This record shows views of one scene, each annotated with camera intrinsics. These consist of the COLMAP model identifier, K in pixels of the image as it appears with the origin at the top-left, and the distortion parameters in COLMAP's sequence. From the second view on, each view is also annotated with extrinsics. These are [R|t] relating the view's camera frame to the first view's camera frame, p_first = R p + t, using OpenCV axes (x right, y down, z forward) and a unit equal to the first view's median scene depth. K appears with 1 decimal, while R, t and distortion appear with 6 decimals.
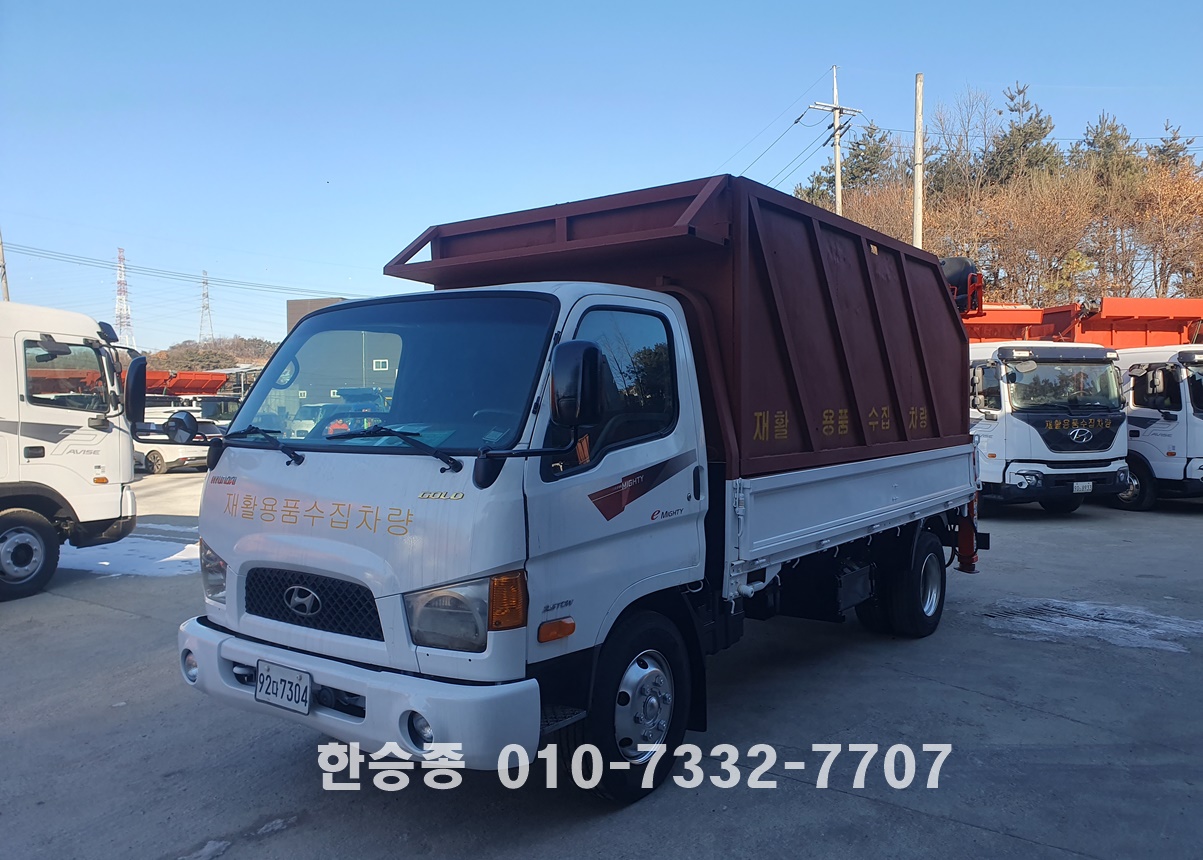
lens RADIAL K [[933.1, 0, 611.5], [0, 933.1, 423.0], [0, 0, 1]] dist [0.036854, -0.030791]
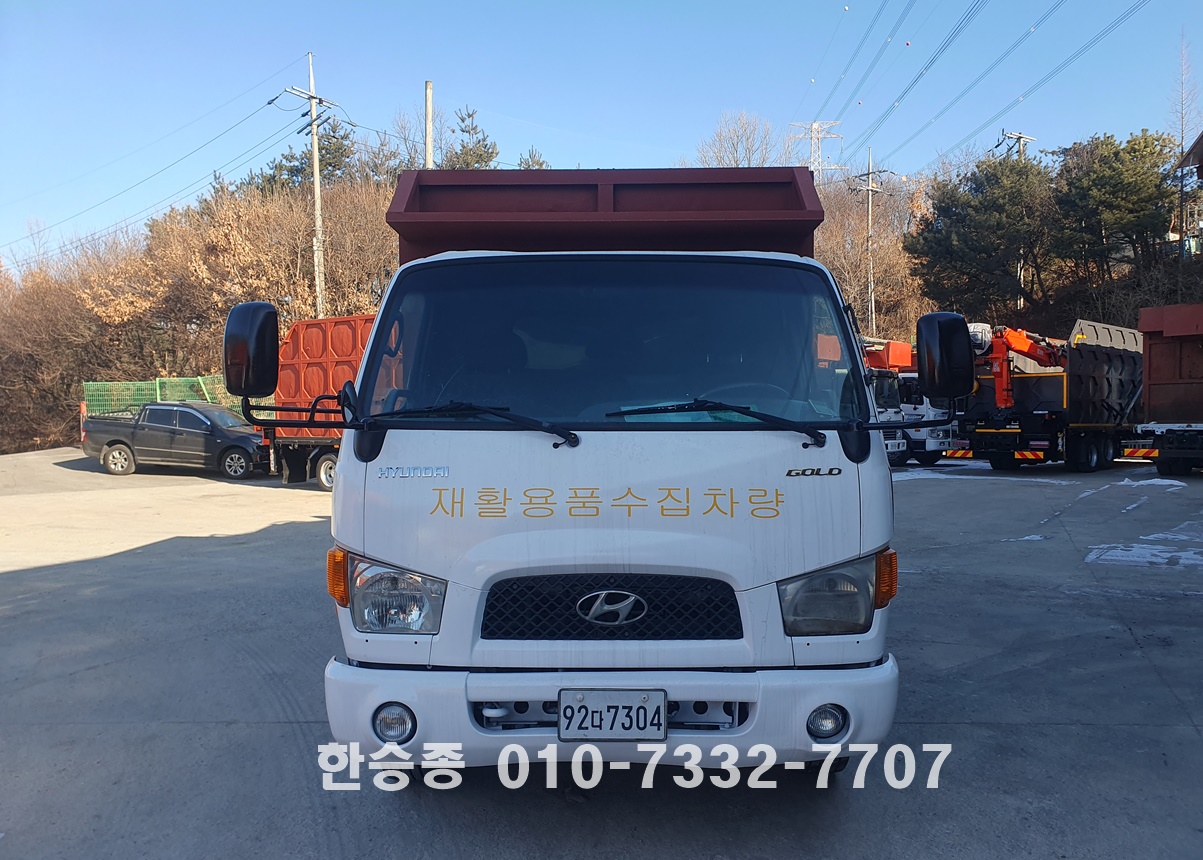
lens RADIAL K [[933.1, 0, 607.9], [0, 933.1, 420.6], [0, 0, 1]] dist [0.036854, -0.030791]
pose [[0.815284, -0.006243, 0.579027, -0.799397], [0.007630, 0.999971, 0.000038, 0.022396], [-0.579011, 0.004387, 0.815308, 0.322032]]
